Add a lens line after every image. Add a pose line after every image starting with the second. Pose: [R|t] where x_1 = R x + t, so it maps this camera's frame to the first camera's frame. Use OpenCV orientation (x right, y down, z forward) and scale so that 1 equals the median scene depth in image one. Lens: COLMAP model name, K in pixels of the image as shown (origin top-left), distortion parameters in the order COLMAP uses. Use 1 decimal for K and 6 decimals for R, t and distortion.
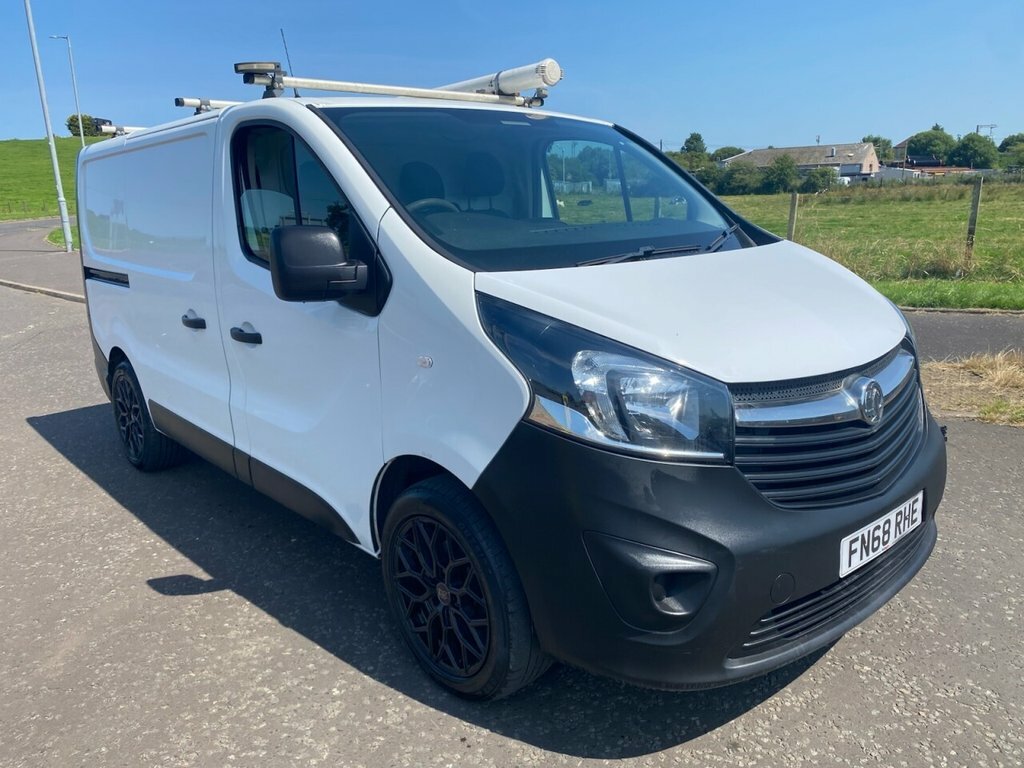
lens RADIAL K [[804.7, 0, 497.8], [0, 804.7, 379.9], [0, 0, 1]] dist [0.054098, -0.101138]
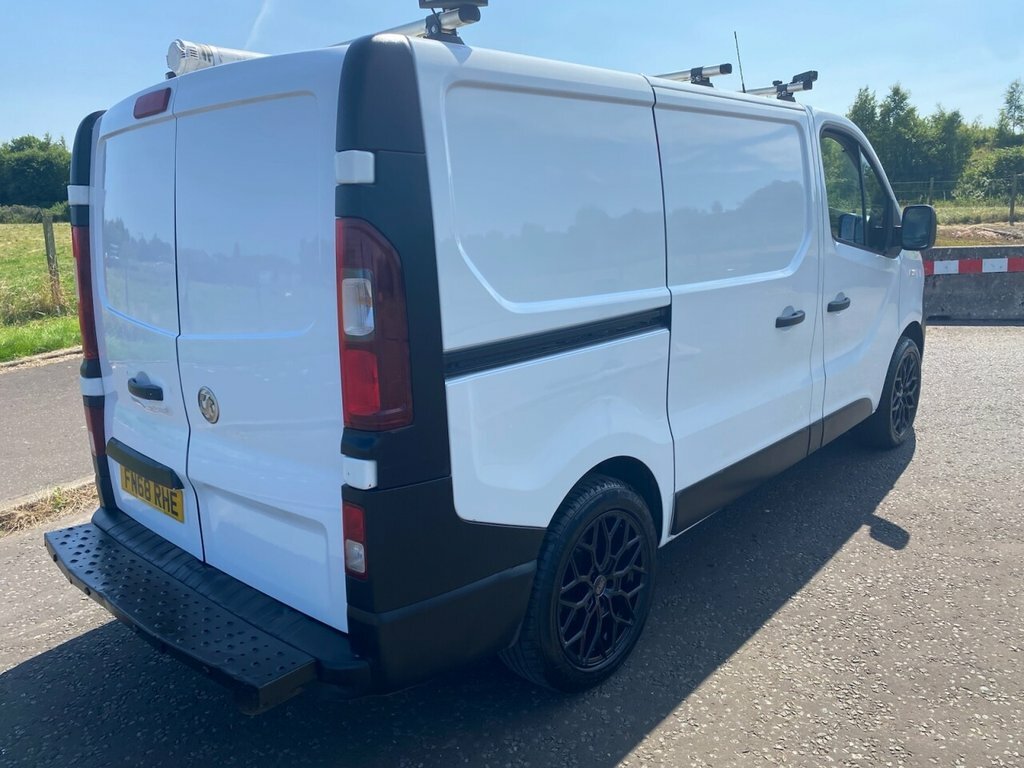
lens RADIAL K [[804.7, 0, 497.8], [0, 804.7, 379.9], [0, 0, 1]] dist [0.054098, -0.101138]
pose [[-0.143425, -0.177462, 0.973620, -1.327675], [0.251223, 0.945038, 0.209261, -0.304914], [-0.957244, 0.274609, -0.090959, 1.520711]]
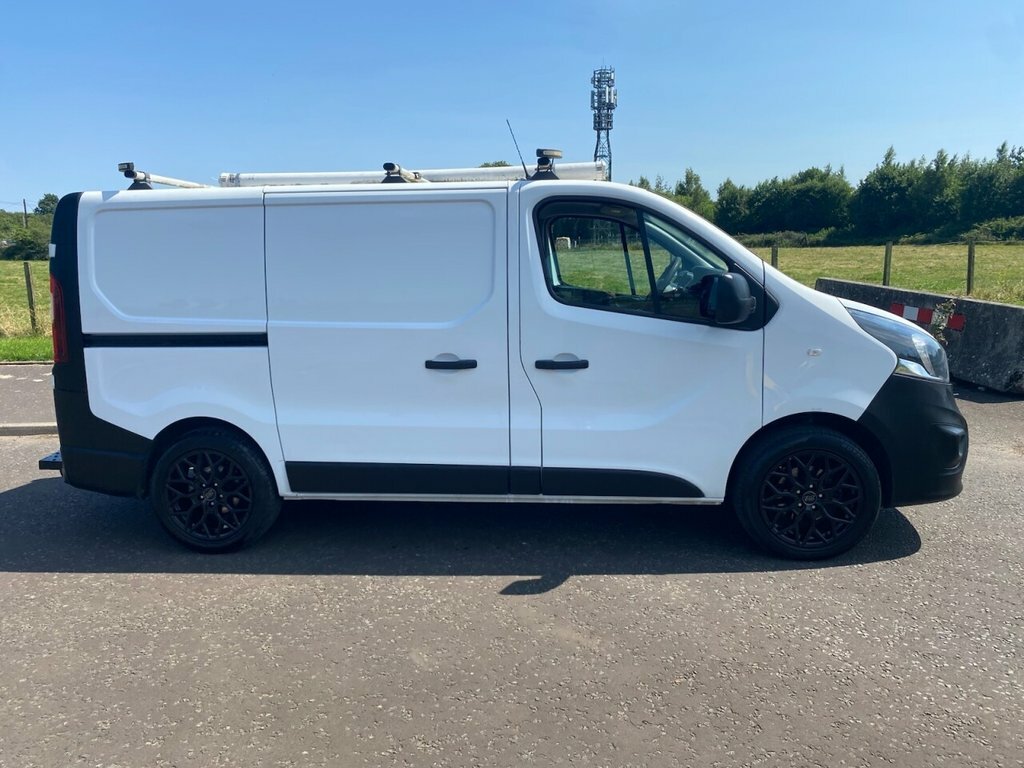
lens RADIAL K [[804.7, 0, 497.8], [0, 804.7, 379.9], [0, 0, 1]] dist [0.054098, -0.101138]
pose [[0.719965, -0.096275, 0.687300, -1.160979], [0.150288, 0.988460, -0.018970, -0.021570], [-0.677543, 0.116951, 0.726125, 0.163715]]
